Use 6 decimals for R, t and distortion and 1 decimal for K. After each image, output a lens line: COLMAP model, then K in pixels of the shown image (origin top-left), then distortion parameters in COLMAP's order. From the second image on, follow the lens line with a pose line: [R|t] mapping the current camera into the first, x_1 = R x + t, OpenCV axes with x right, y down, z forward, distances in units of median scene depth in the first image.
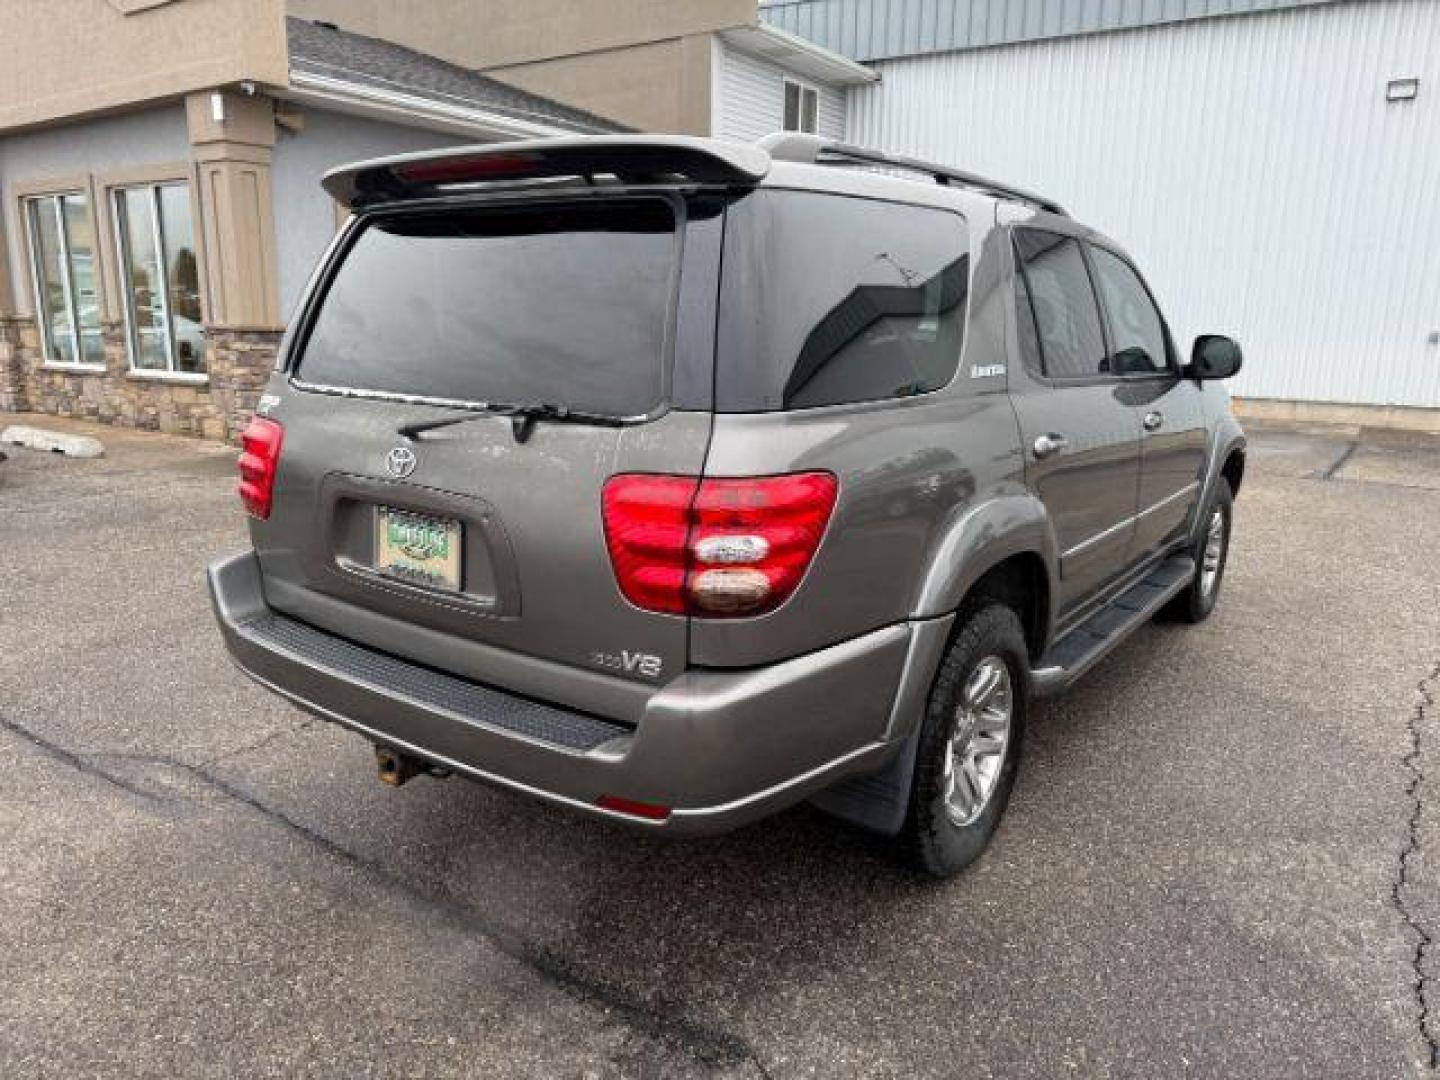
lens RADIAL K [[1048.4, 0, 717.4], [0, 1048.4, 467.7], [0, 0, 1]] dist [0.061896, -0.049324]
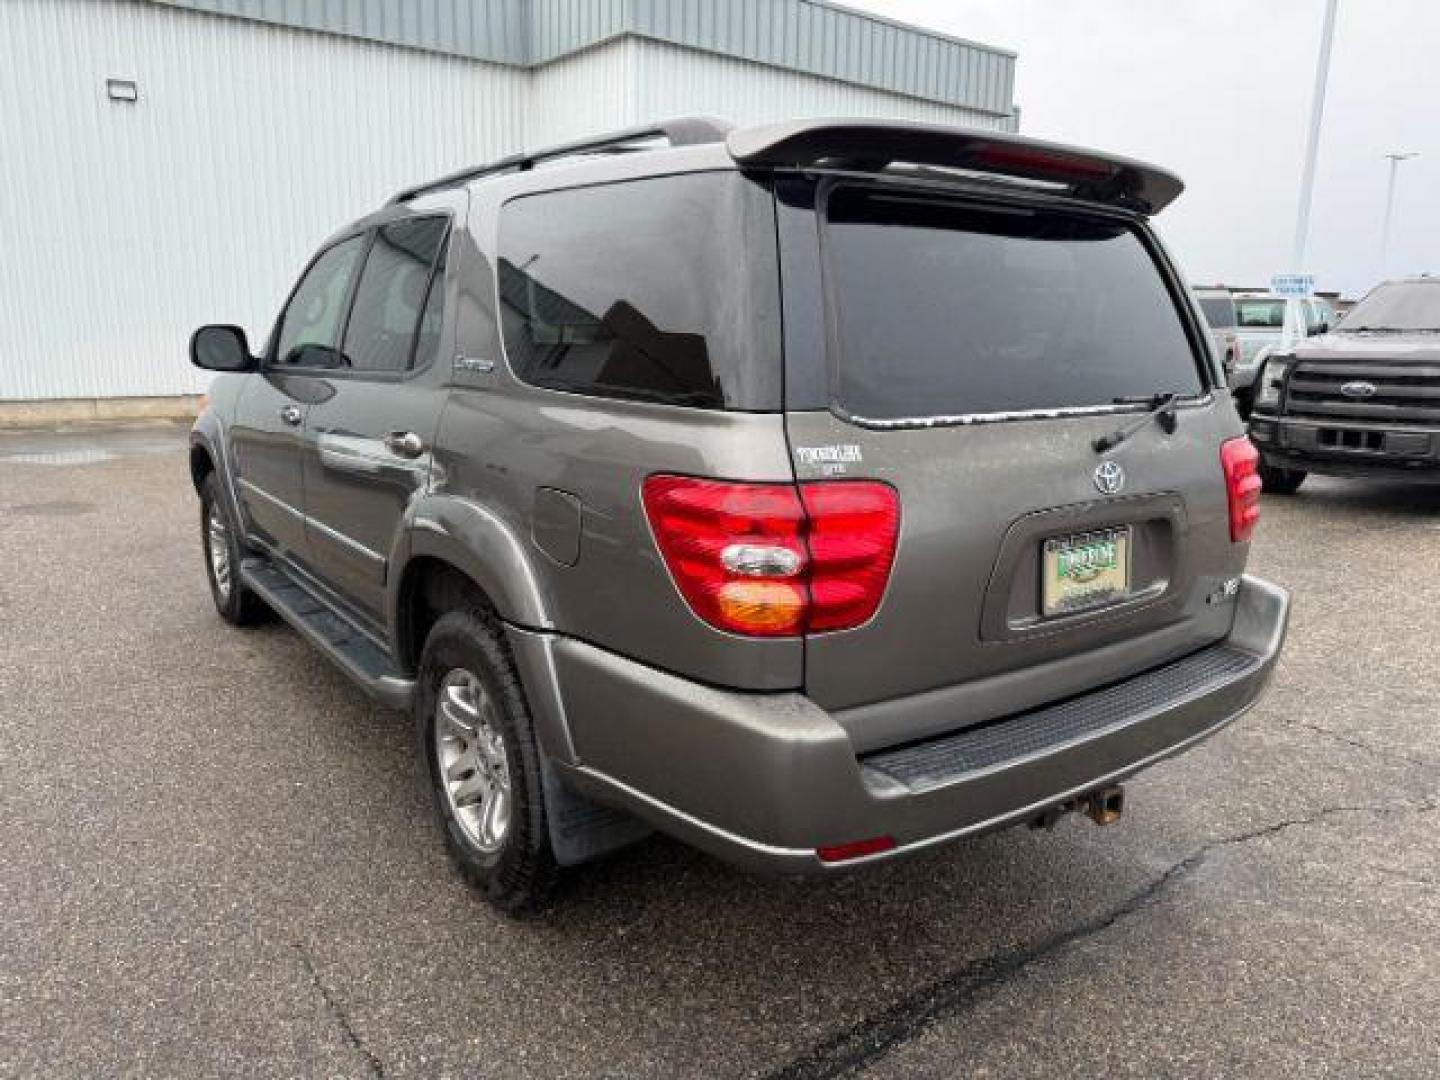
lens RADIAL K [[1048.4, 0, 717.4], [0, 1048.4, 467.7], [0, 0, 1]] dist [0.061896, -0.049324]
pose [[0.318959, -0.155289, 0.934960, -1.001908], [0.149210, 0.982411, 0.112268, -0.132596], [-0.935950, 0.103696, 0.336520, 0.791679]]
